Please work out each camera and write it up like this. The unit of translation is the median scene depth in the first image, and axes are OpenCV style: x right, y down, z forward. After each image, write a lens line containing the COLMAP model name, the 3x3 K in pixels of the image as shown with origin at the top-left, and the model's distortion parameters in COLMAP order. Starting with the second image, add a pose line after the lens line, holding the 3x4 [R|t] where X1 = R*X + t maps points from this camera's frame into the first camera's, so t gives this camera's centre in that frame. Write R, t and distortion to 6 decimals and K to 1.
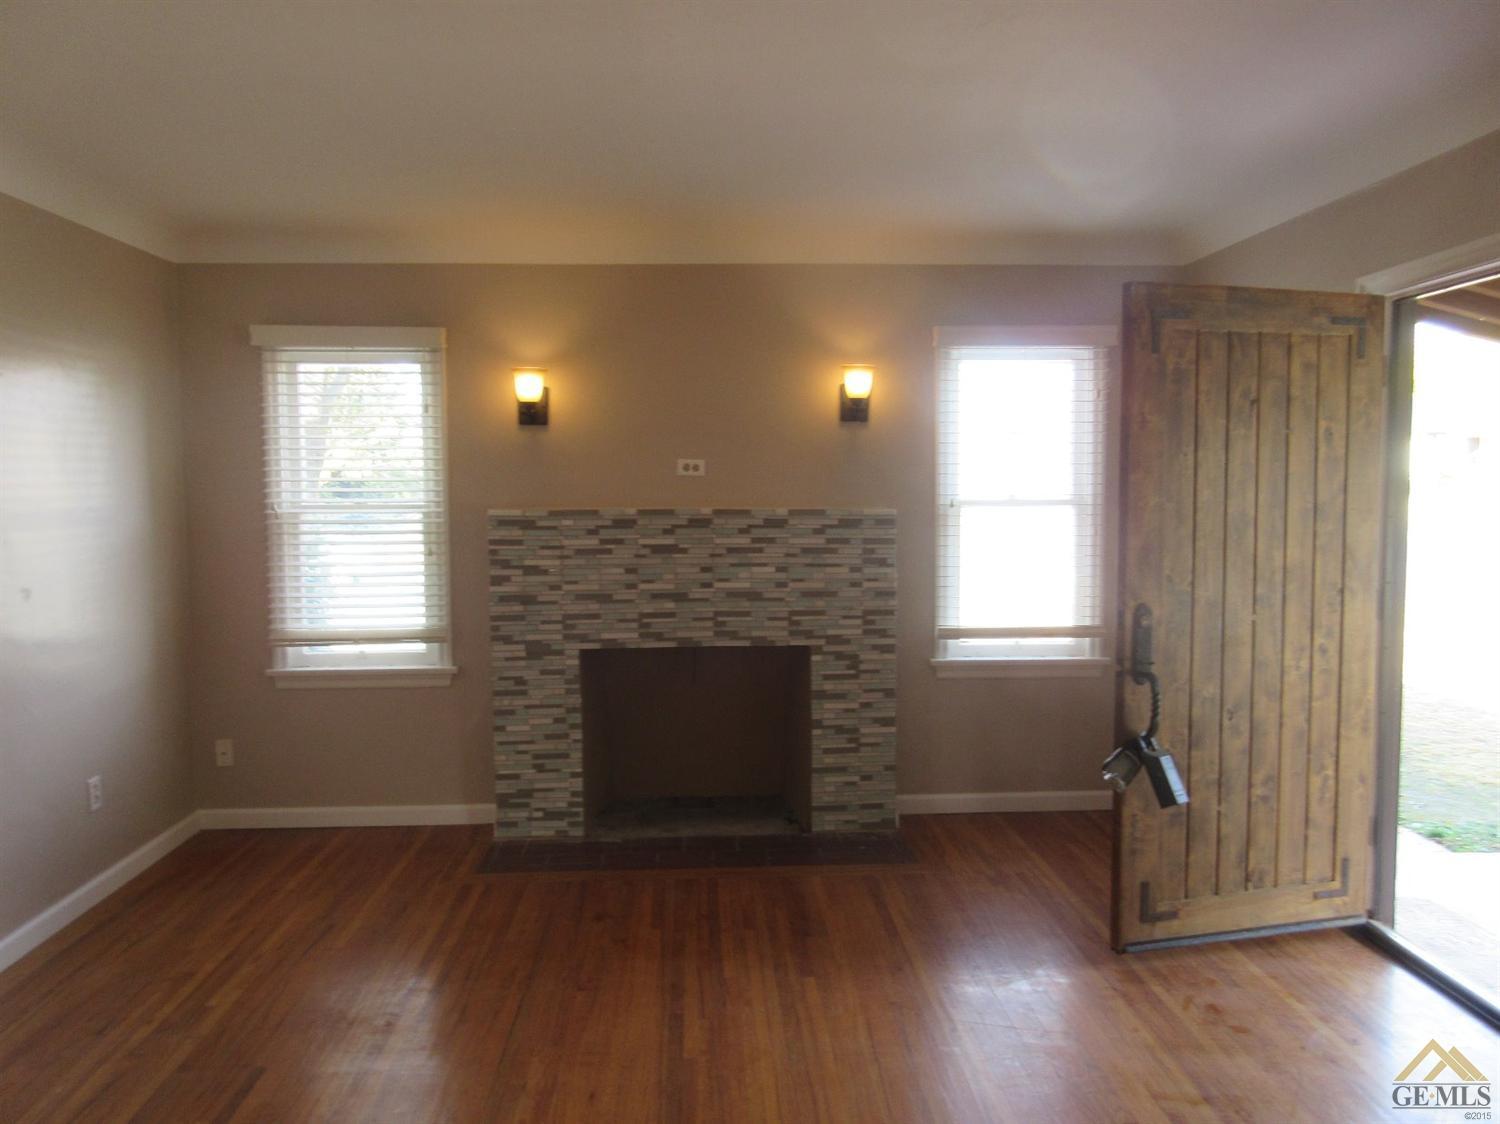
lens RADIAL K [[1125.9, 0, 755.0], [0, 1125.9, 557.1], [0, 0, 1]] dist [0.008620, -0.005864]
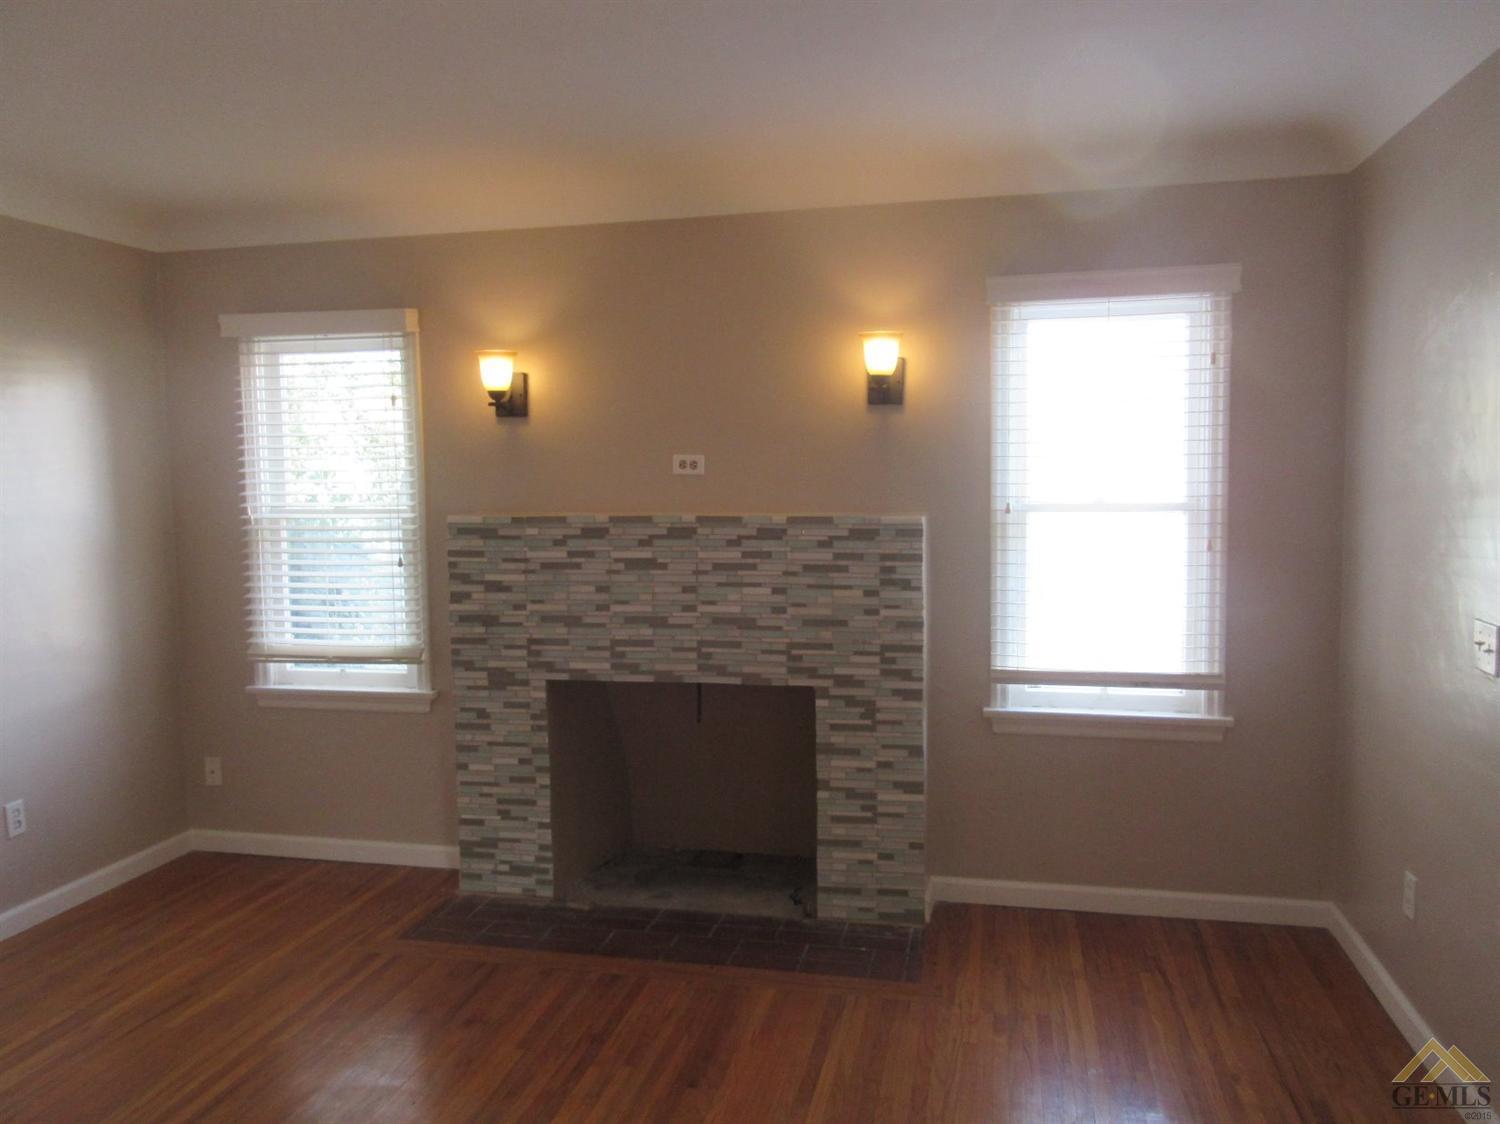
lens RADIAL K [[1125.9, 0, 747.2], [0, 1125.9, 567.5], [0, 0, 1]] dist [0.008620, -0.005864]
pose [[0.963530, 0.015624, -0.267143, 0.213813], [-0.009878, 0.999690, 0.022839, -0.023785], [0.267417, -0.019367, 0.963386, 0.217362]]
